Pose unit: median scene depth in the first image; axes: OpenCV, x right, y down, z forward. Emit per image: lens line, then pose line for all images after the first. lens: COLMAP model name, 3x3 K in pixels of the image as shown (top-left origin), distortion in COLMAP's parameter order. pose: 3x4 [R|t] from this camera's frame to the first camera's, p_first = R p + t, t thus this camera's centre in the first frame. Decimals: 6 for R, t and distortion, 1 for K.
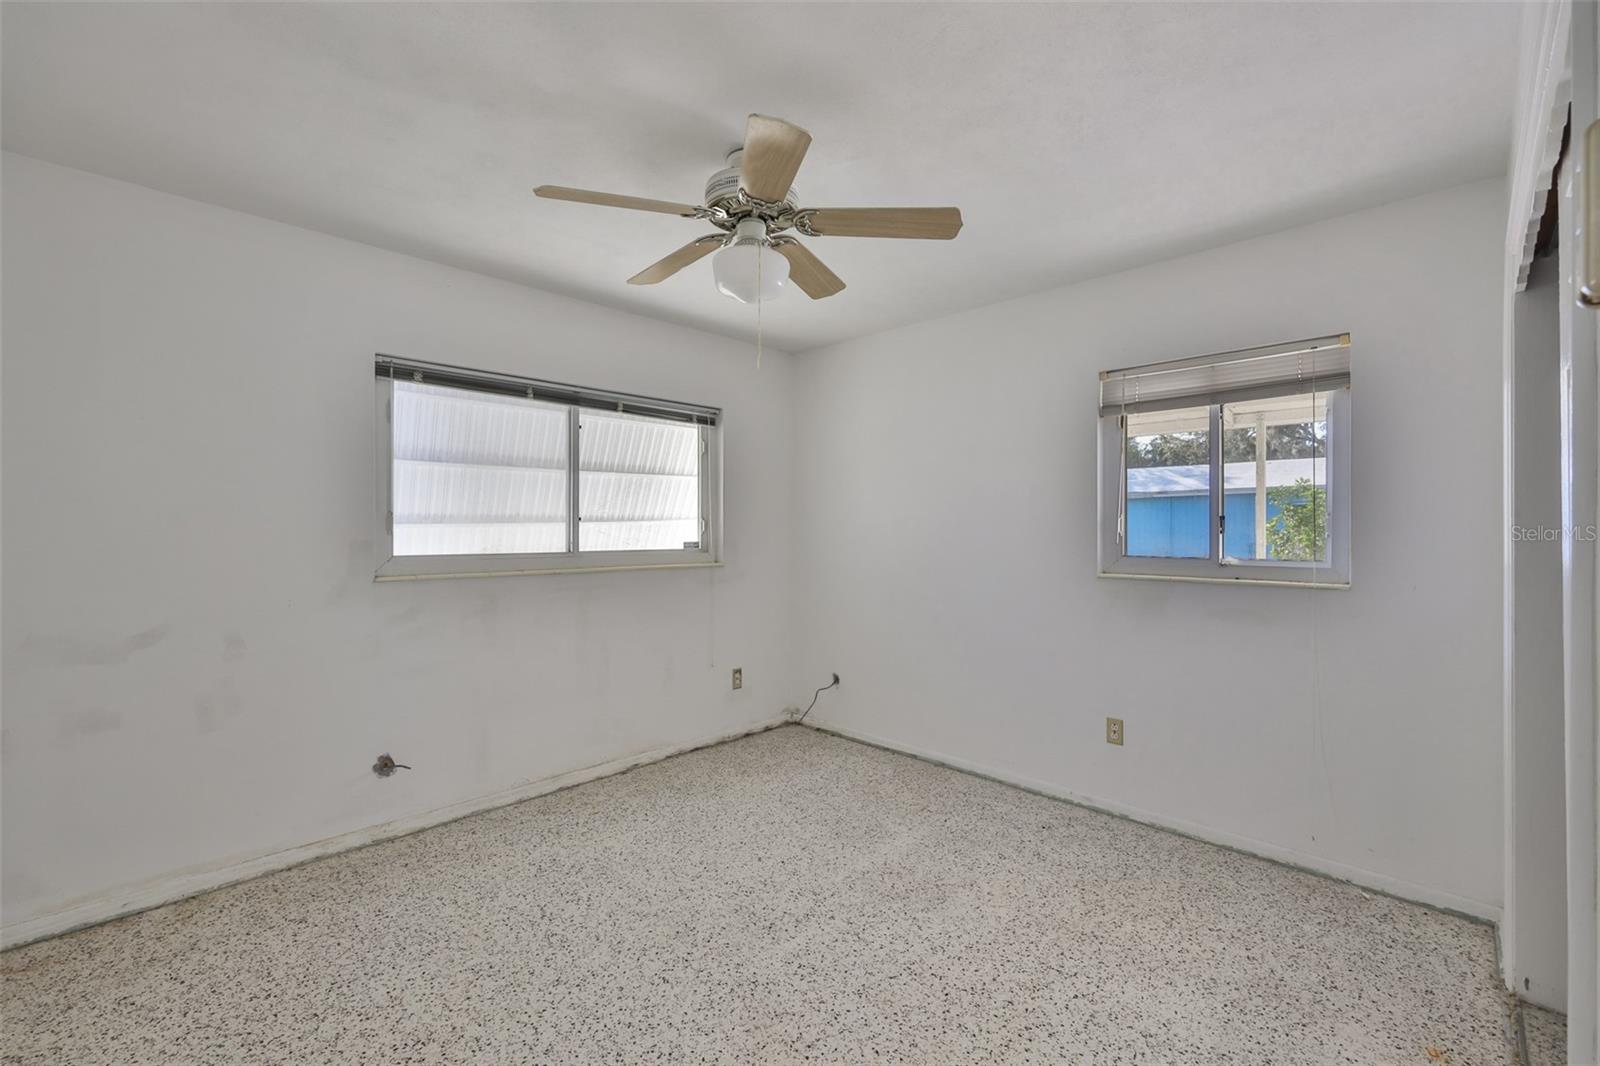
lens RADIAL K [[674.3, 0, 796.3], [0, 674.3, 532.8], [0, 0, 1]] dist [0.000144, -0.000014]
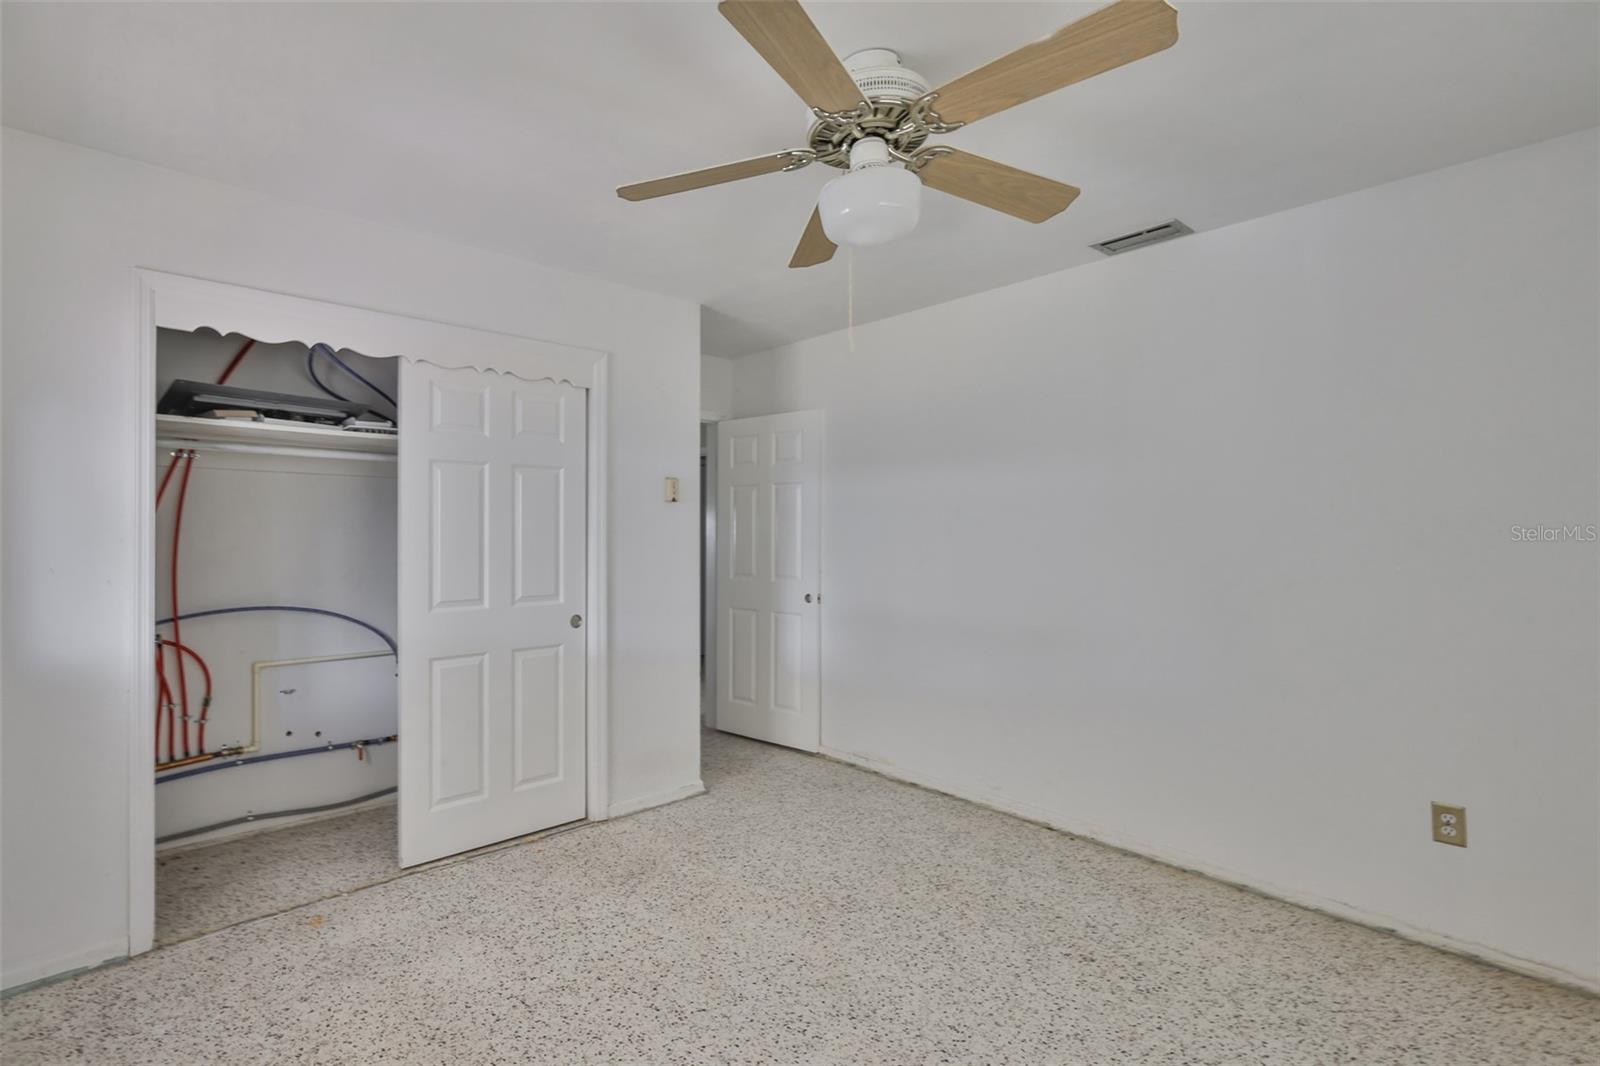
lens RADIAL K [[674.3, 0, 796.3], [0, 674.3, 532.8], [0, 0, 1]] dist [0.000144, -0.000014]
pose [[-0.998983, 0.000892, -0.045089, 0.057286], [0.000673, 0.999988, 0.004872, 0.002421], [0.045093, 0.004837, -0.998971, 1.986162]]
